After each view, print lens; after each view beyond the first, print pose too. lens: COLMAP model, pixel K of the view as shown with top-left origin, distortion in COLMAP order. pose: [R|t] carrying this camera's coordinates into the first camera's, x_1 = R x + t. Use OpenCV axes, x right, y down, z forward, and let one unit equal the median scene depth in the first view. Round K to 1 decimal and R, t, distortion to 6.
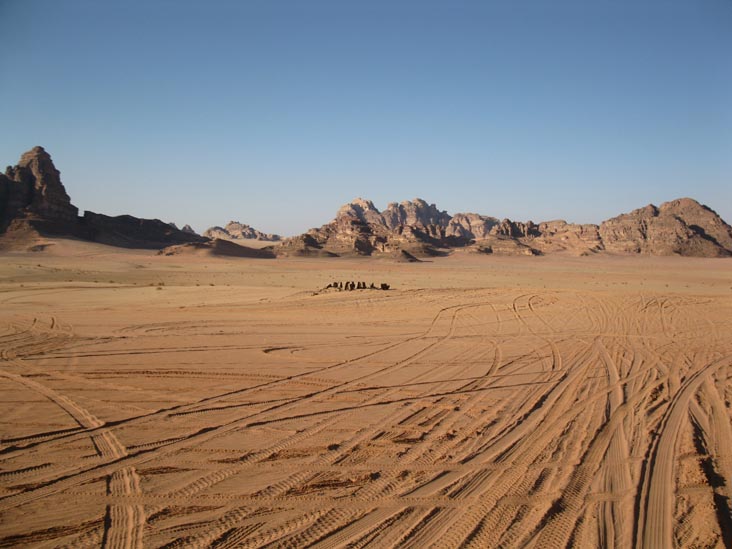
lens RADIAL K [[741.4, 0, 366.0], [0, 741.4, 274.5], [0, 0, 1]] dist [-0.134960, 0.020201]
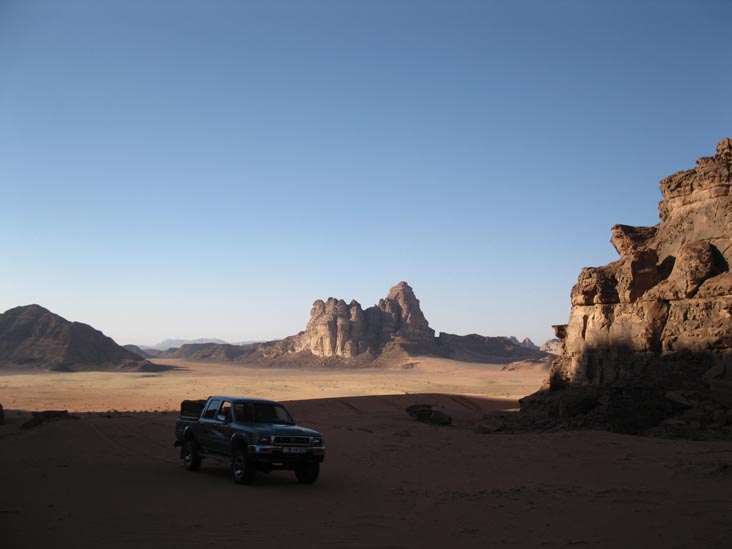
lens RADIAL K [[771.8, 0, 366.0], [0, 771.8, 274.5], [0, 0, 1]] dist [-0.223173, 0.279489]
pose [[0.901163, -0.063247, -0.428842, 0.054866], [0.002249, 0.989967, -0.141279, -0.003230], [0.433475, 0.126351, 0.892264, -0.205797]]
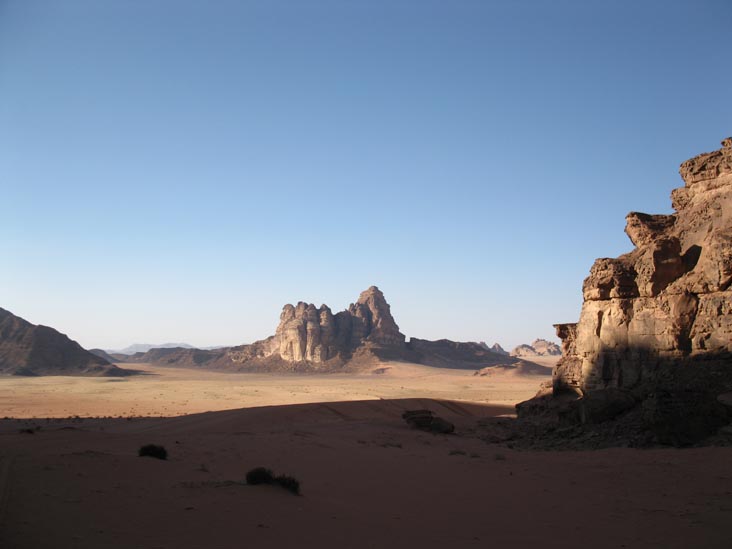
lens RADIAL K [[771.8, 0, 366.0], [0, 771.8, 274.5], [0, 0, 1]] dist [-0.223173, 0.279489]
pose [[0.918243, -0.061092, -0.391276, 0.046900], [0.002640, 0.988952, -0.148213, -0.002952], [0.396008, 0.135062, 0.908260, -0.195971]]
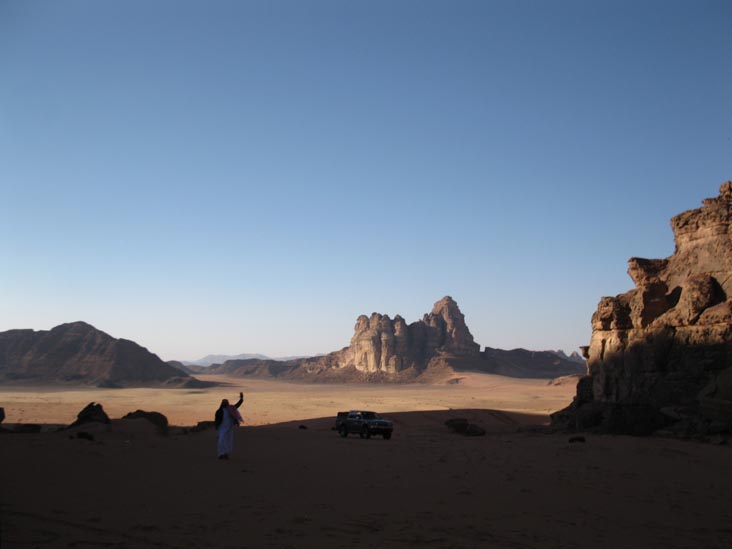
lens RADIAL K [[789.2, 0, 366.0], [0, 789.2, 274.5], [0, 0, 1]] dist [-0.221402, 0.267039]
pose [[0.875280, -0.078229, -0.477248, 0.063214], [0.002287, 0.987489, -0.157673, -0.003448], [0.483612, 0.136916, 0.864508, -0.222828]]
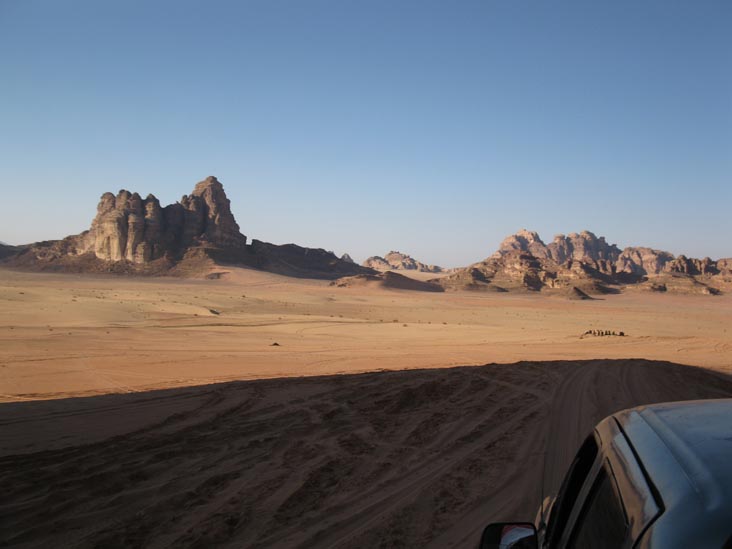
lens RADIAL K [[789.2, 0, 366.0], [0, 789.2, 274.5], [0, 0, 1]] dist [-0.221402, 0.267039]
pose [[0.979827, 0.021822, -0.198651, -0.012678], [-0.029825, 0.998856, -0.037383, -0.002176], [0.197608, 0.042553, 0.979357, -0.046419]]
